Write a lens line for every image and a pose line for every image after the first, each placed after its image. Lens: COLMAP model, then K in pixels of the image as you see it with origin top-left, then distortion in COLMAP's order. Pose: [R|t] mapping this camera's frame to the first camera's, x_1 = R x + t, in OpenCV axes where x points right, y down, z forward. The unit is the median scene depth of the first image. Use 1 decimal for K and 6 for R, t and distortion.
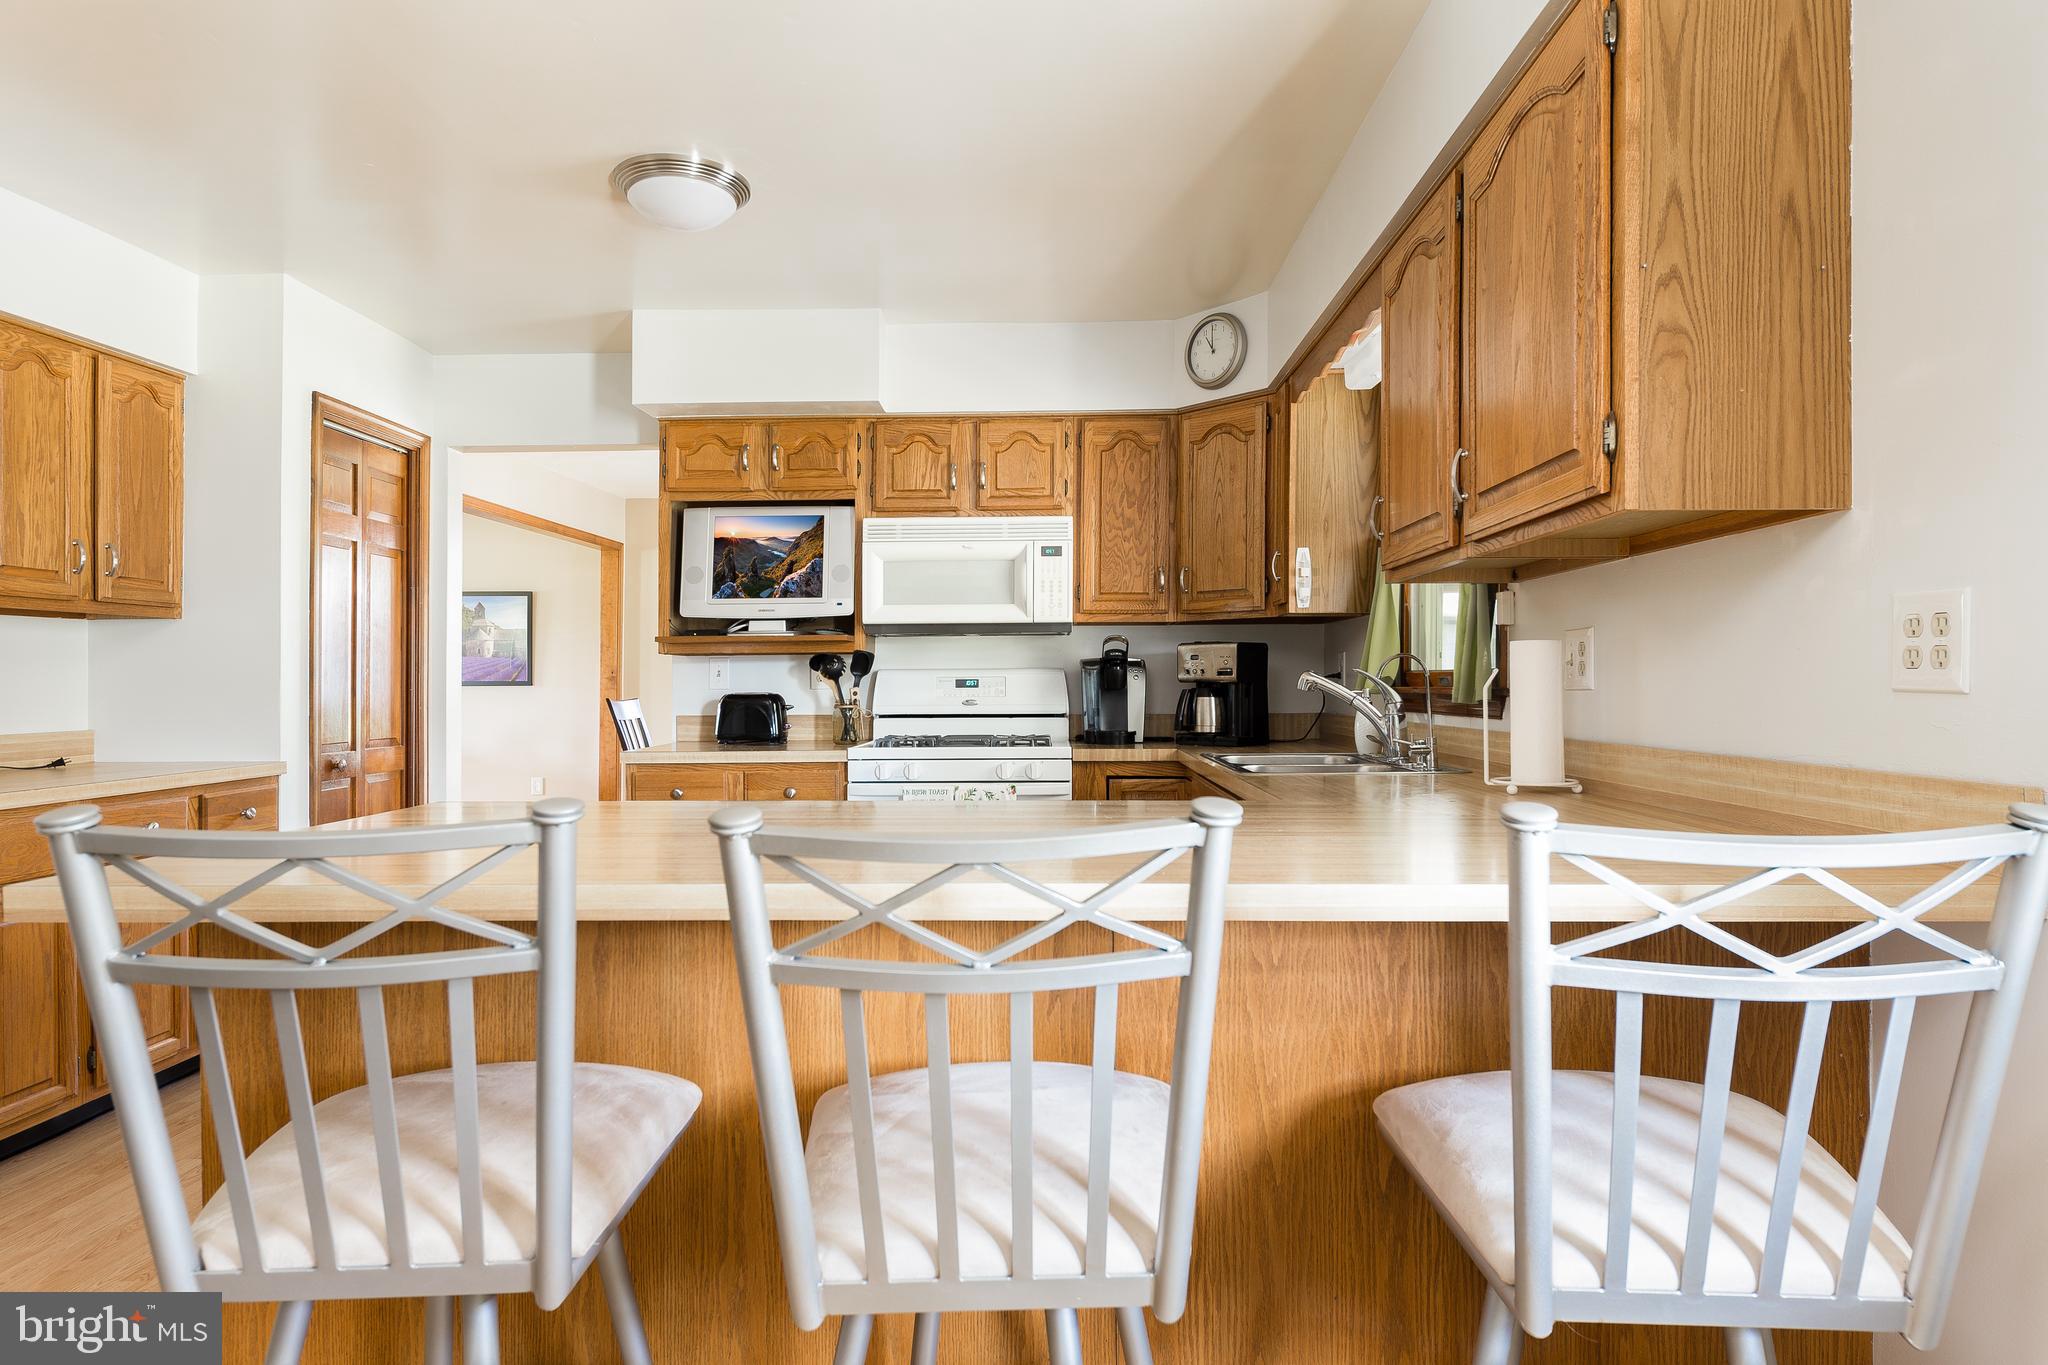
lens RADIAL K [[1173.7, 0, 1026.2], [0, 1173.7, 678.8], [0, 0, 1]] dist [0.000267, -0.000029]
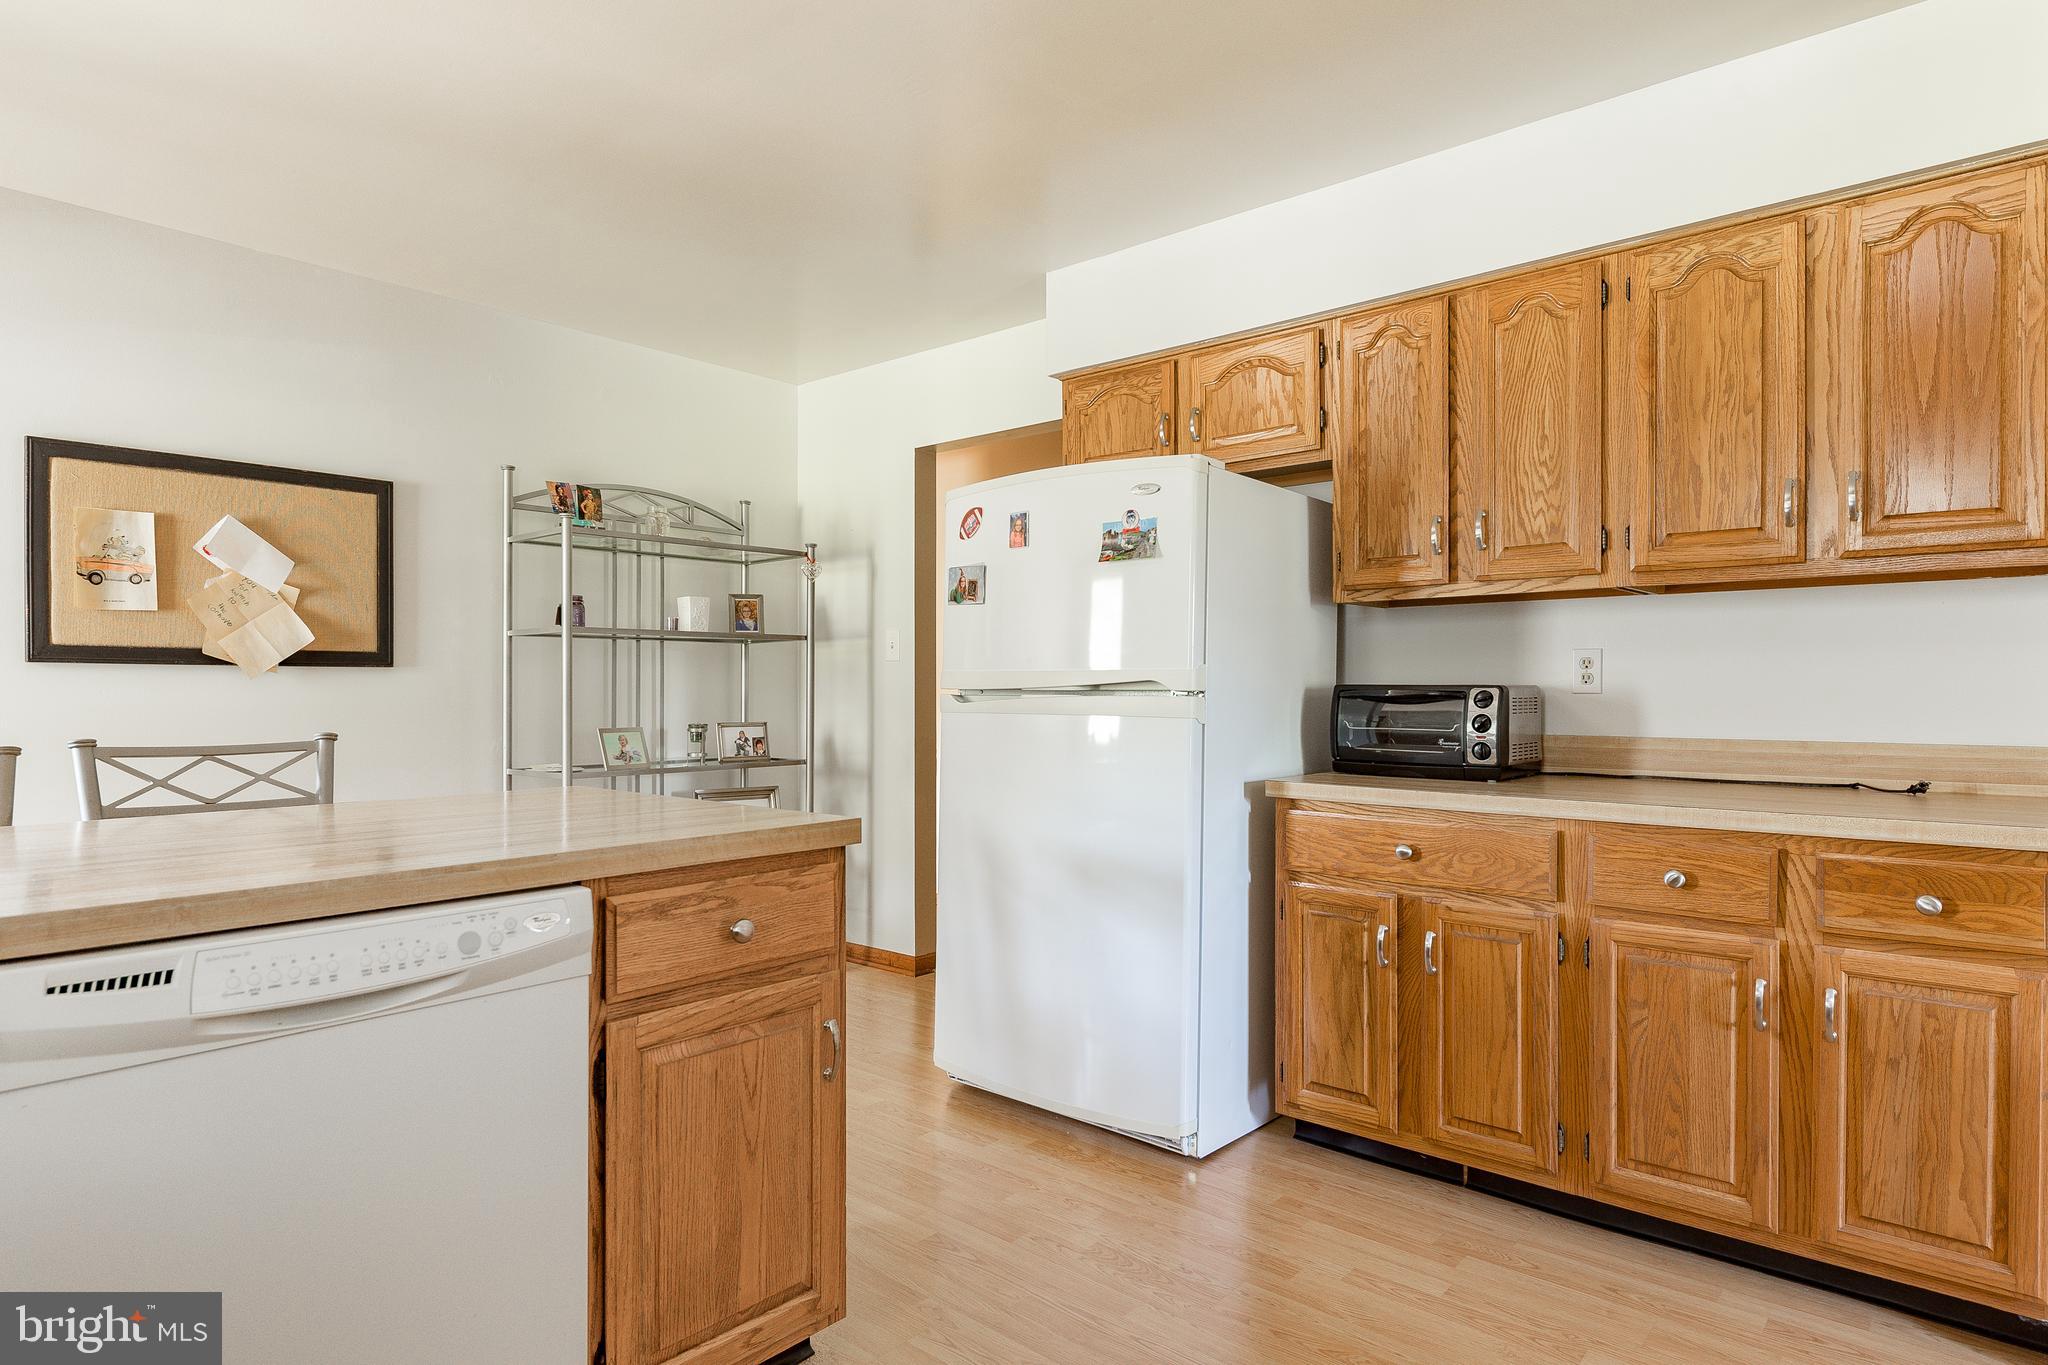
lens RADIAL K [[1173.7, 0, 1023.3], [0, 1173.7, 682.9], [0, 0, 1]] dist [0.000267, -0.000029]
pose [[-0.611961, 0.000202, -0.790888, 0.051298], [0.004622, 0.999984, -0.003322, 0.007209], [0.790874, -0.005688, -0.611952, 0.838982]]
